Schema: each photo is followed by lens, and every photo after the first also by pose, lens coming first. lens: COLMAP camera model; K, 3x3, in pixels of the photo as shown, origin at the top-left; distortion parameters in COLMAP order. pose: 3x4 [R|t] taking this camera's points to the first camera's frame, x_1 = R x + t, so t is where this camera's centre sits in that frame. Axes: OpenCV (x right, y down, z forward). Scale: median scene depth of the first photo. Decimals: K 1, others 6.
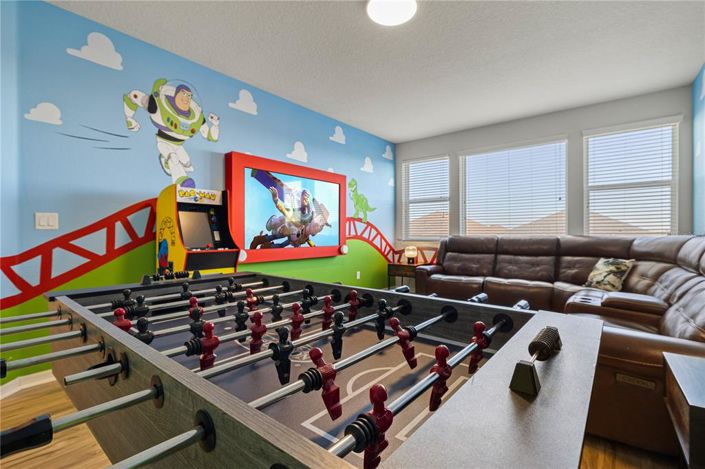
lens RADIAL K [[327.9, 0, 353.6], [0, 327.9, 235.5], [0, 0, 1]] dist [-0.008170, 0.002630]
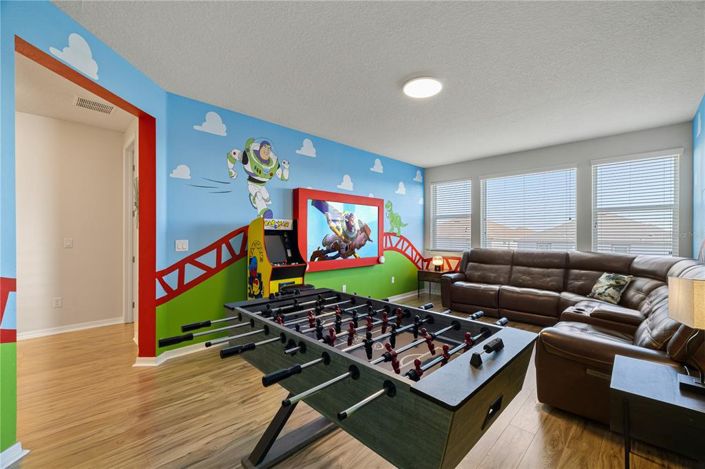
lens RADIAL K [[298.6, 0, 352.6], [0, 298.6, 235.8], [0, 0, 1]] dist [0.003026, -0.001072]
pose [[0.994094, 0.004759, -0.108418, -0.020999], [-0.004743, 0.999989, 0.000402, -0.059209], [0.108419, 0.000114, 0.994105, -0.160598]]
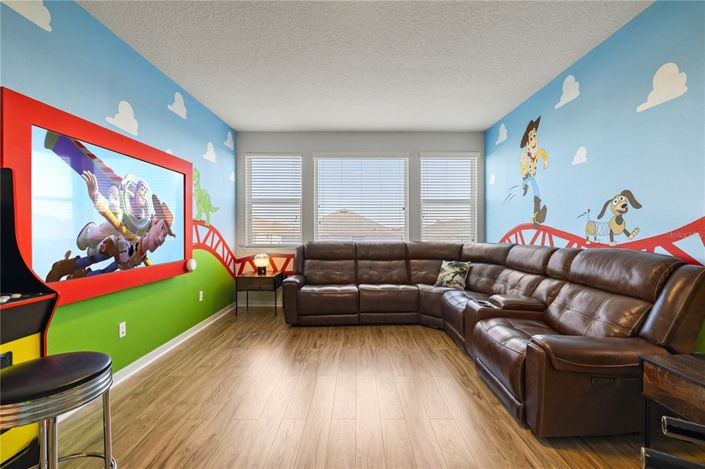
lens RADIAL K [[318.7, 0, 356.3], [0, 318.7, 233.2], [0, 0, 1]] dist [0.000366, 0.000556]
pose [[0.772482, -0.009302, 0.634968, -0.249123], [0.000506, 0.999901, 0.014032, -0.050680], [-0.635036, -0.010518, 0.772411, 0.289721]]
